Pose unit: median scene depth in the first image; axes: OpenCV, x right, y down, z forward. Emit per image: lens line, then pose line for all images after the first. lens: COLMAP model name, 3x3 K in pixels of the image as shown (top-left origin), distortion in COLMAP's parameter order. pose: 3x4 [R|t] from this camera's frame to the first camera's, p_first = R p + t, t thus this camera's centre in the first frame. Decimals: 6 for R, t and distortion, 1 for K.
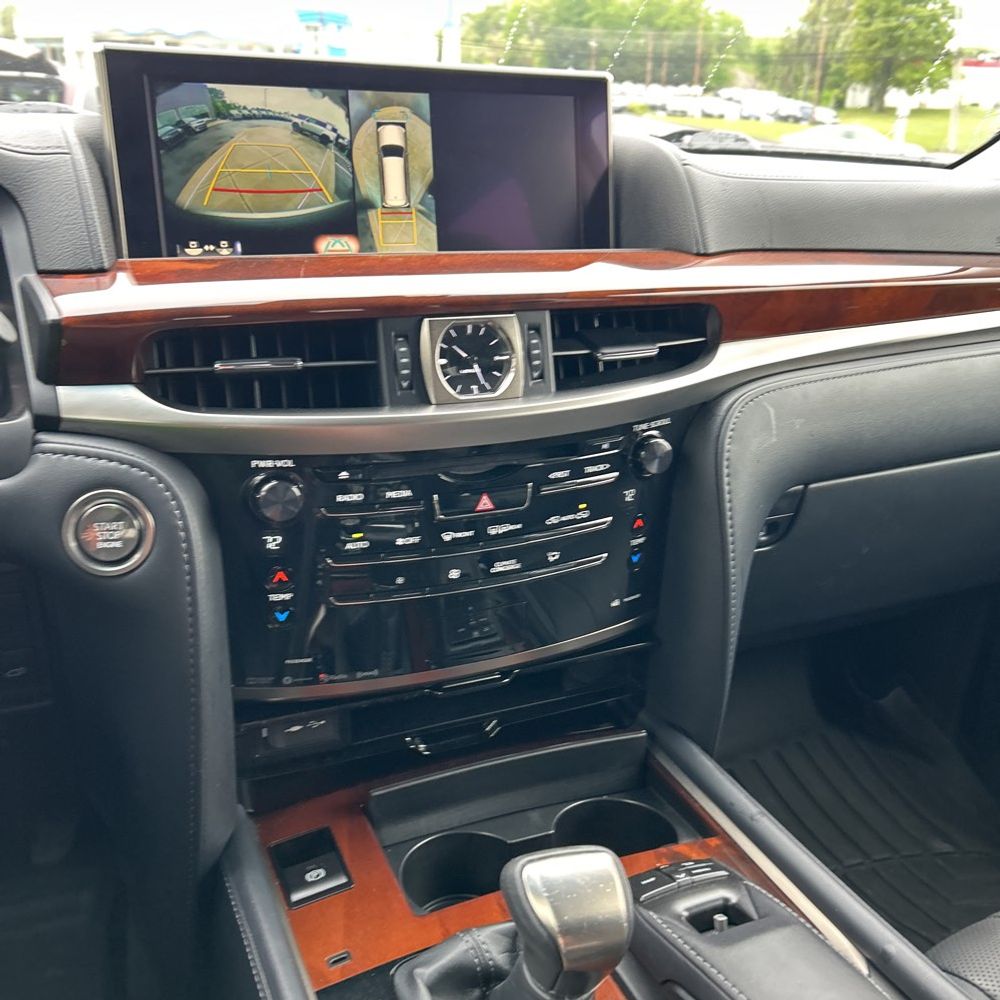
lens RADIAL K [[1019.1, 0, 500.0], [0, 1019.1, 500.0], [0, 0, 1]] dist [0.062703, -0.106615]
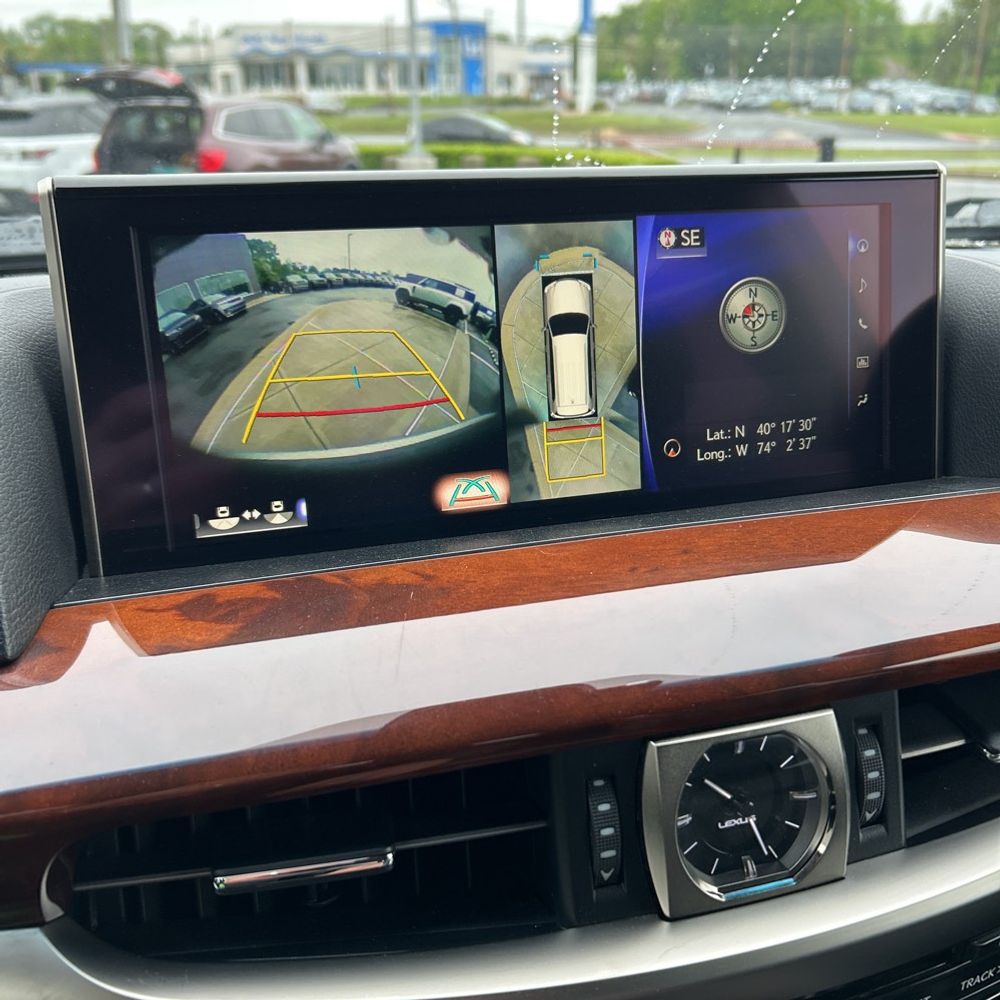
lens RADIAL K [[942.3, 0, 506.1], [0, 942.3, 482.6], [0, 0, 1]] dist [0.056353, -0.018185]
pose [[0.992730, 0.010095, -0.119939, -0.077000], [-0.008324, 0.999849, 0.015260, -0.264391], [0.120075, -0.014150, 0.992664, 0.478533]]
